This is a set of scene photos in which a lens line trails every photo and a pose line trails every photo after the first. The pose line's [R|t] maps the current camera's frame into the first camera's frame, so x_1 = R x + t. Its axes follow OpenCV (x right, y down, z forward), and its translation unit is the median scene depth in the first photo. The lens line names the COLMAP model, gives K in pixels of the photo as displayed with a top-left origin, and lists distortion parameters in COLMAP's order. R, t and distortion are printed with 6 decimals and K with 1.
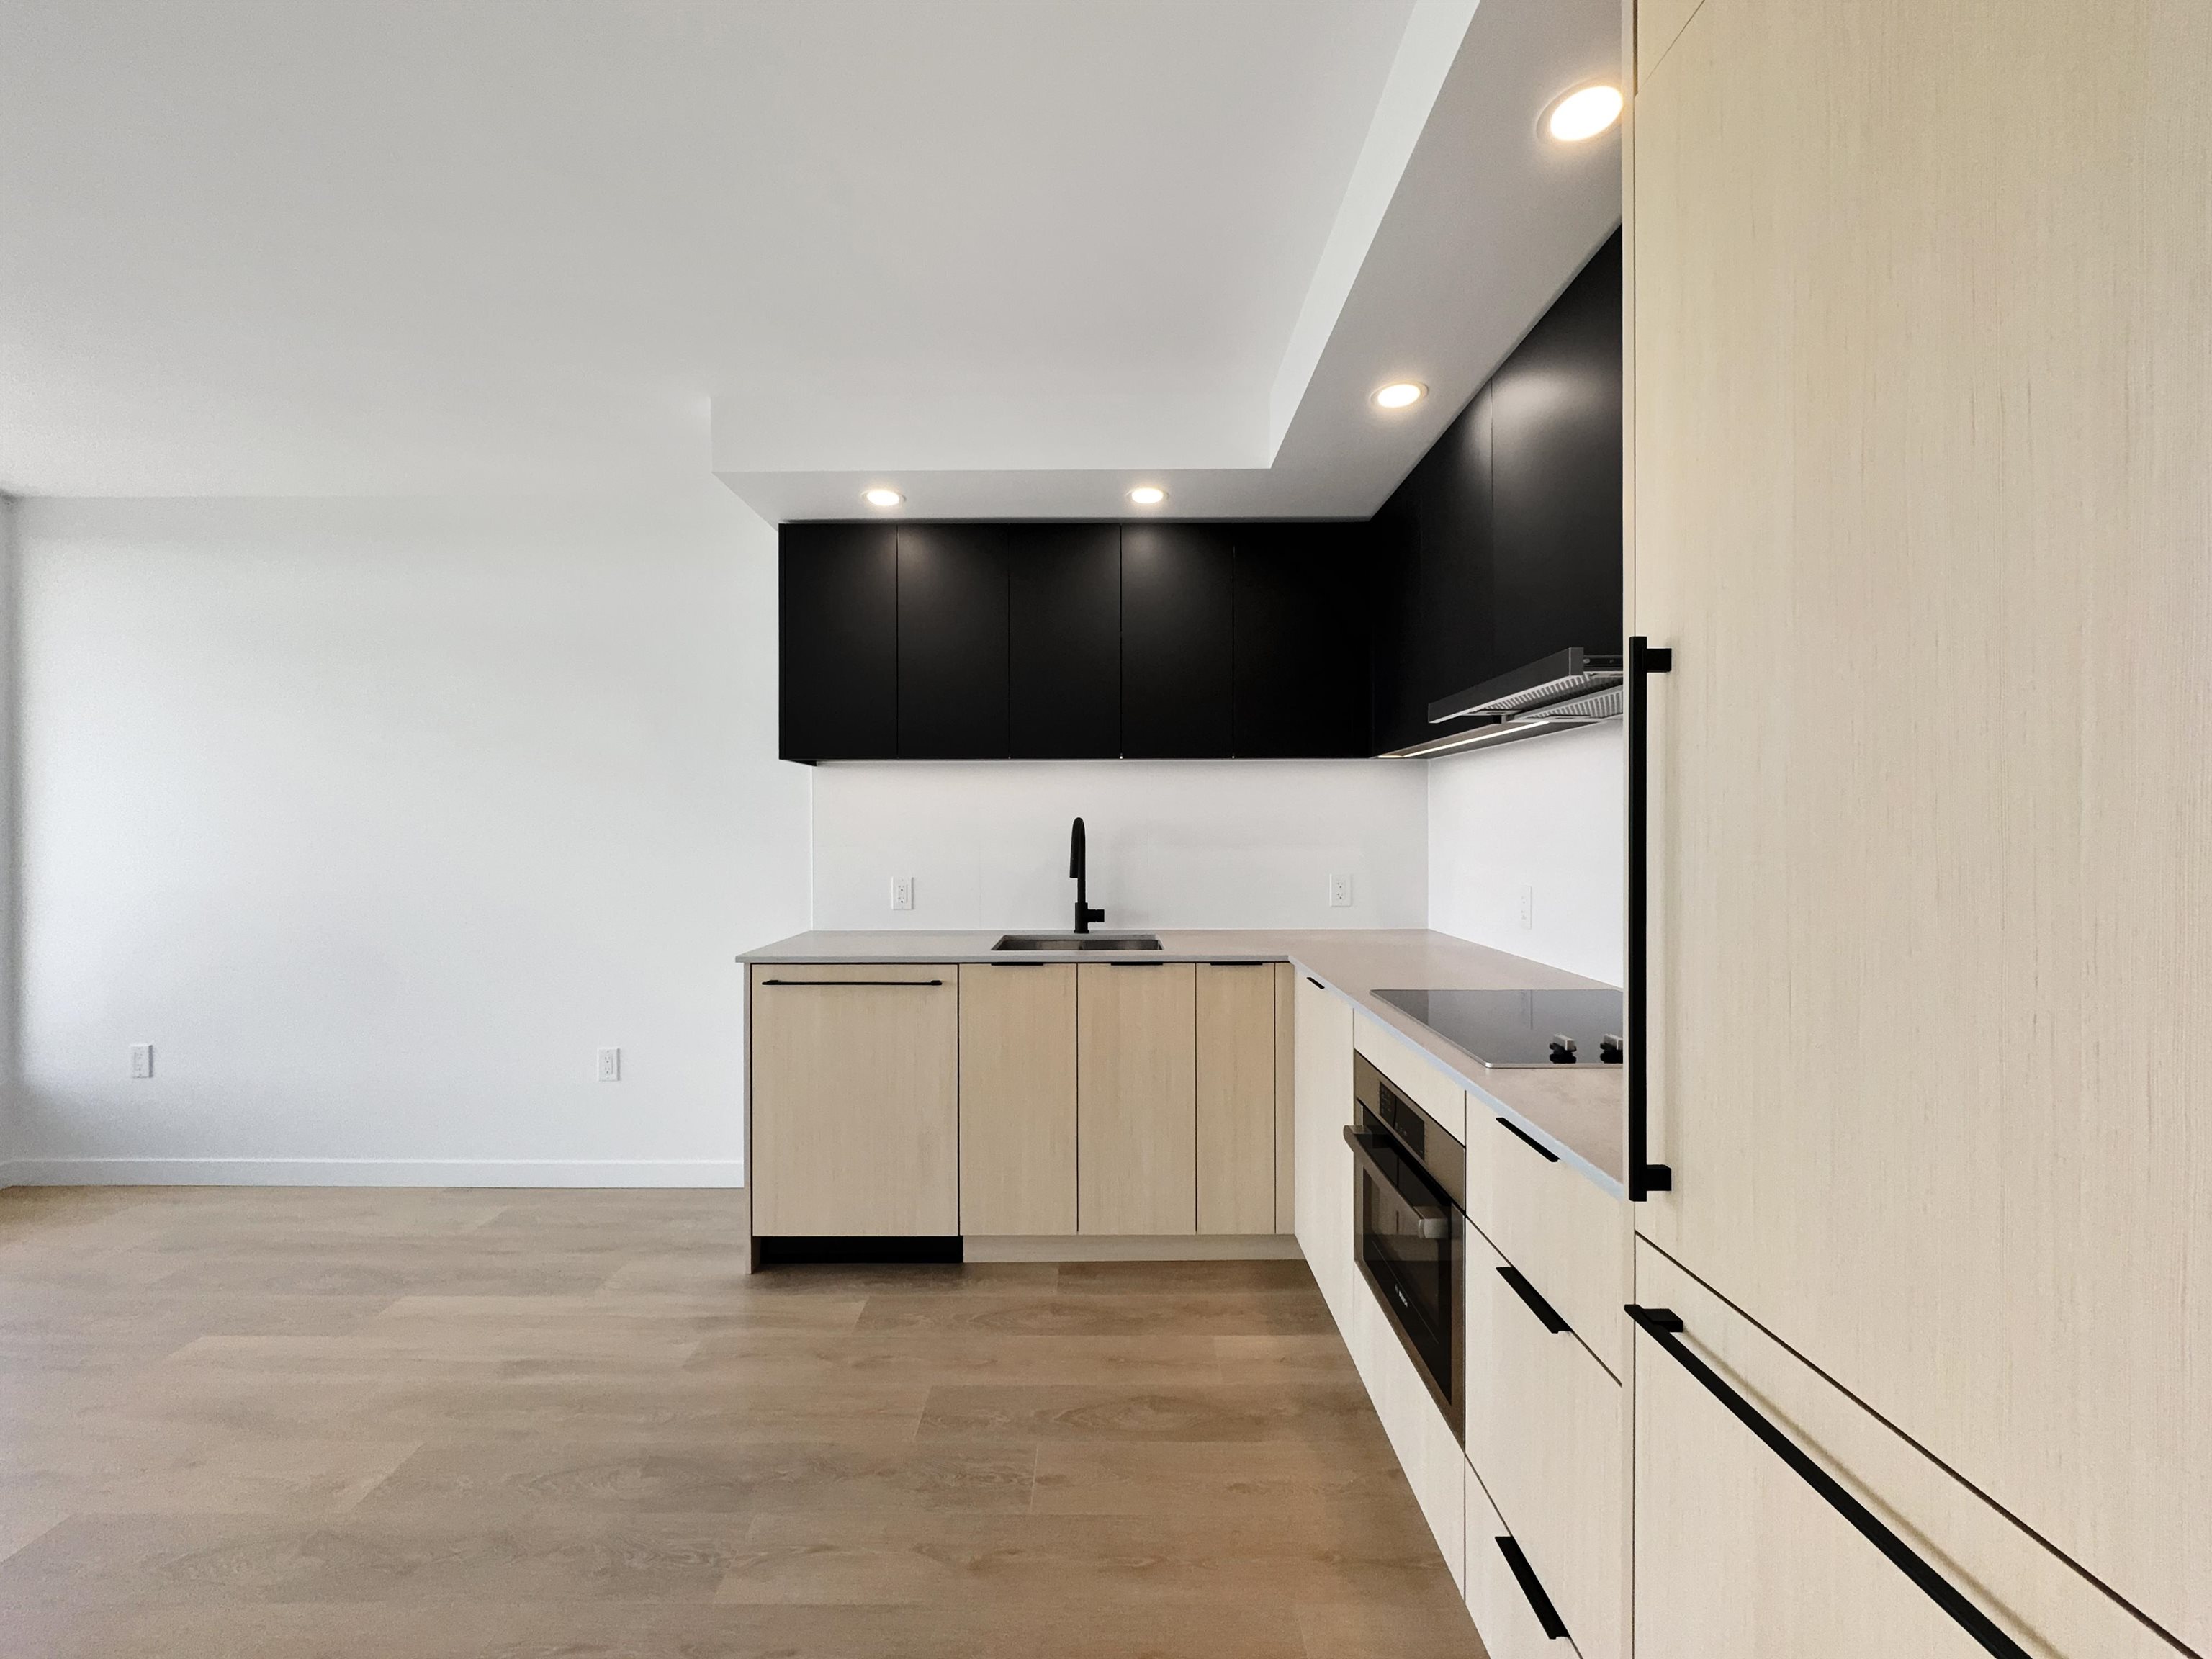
lens RADIAL K [[894.9, 0, 1106.7], [0, 894.9, 838.7], [0, 0, 1]] dist [0.001377, 0.000136]
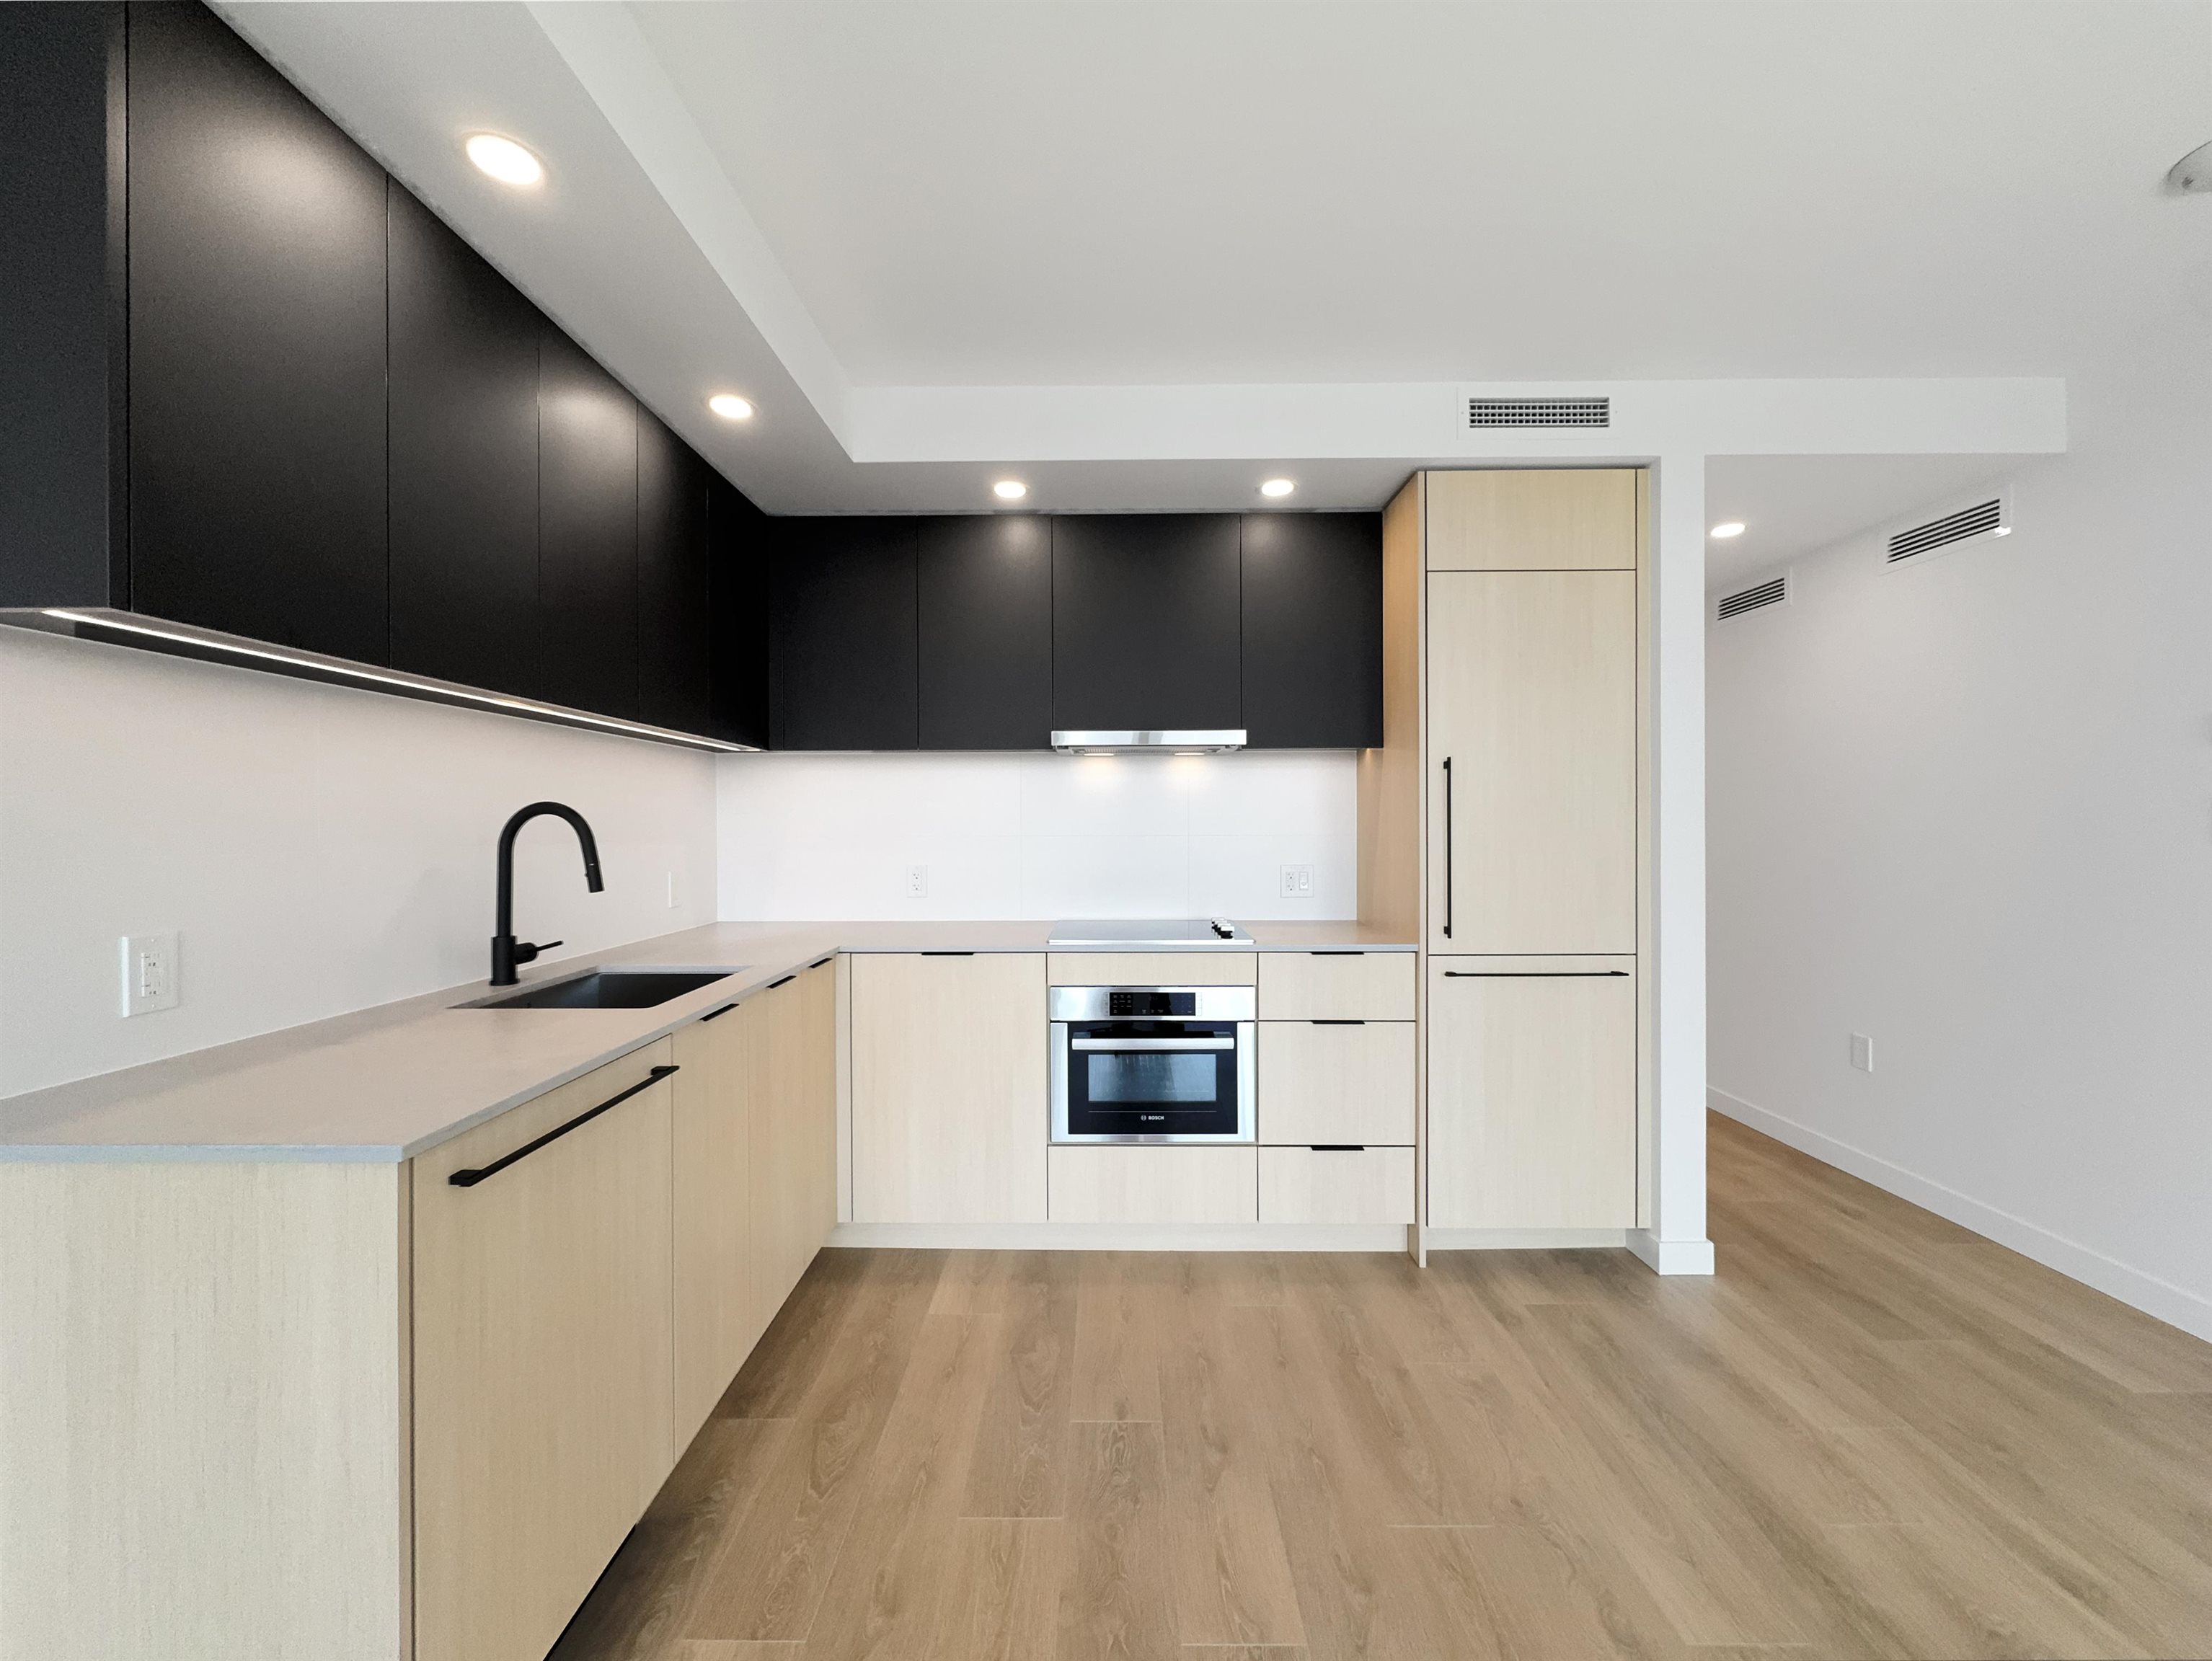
lens RADIAL K [[894.8, 0, 1101.1], [0, 894.8, 820.7], [0, 0, 1]] dist [0.001377, 0.000136]
pose [[-0.001042, 0.002629, 0.999996, -0.894672], [0.007259, 0.999970, -0.002621, -0.007747], [-0.999973, 0.007256, -0.001061, 0.780575]]
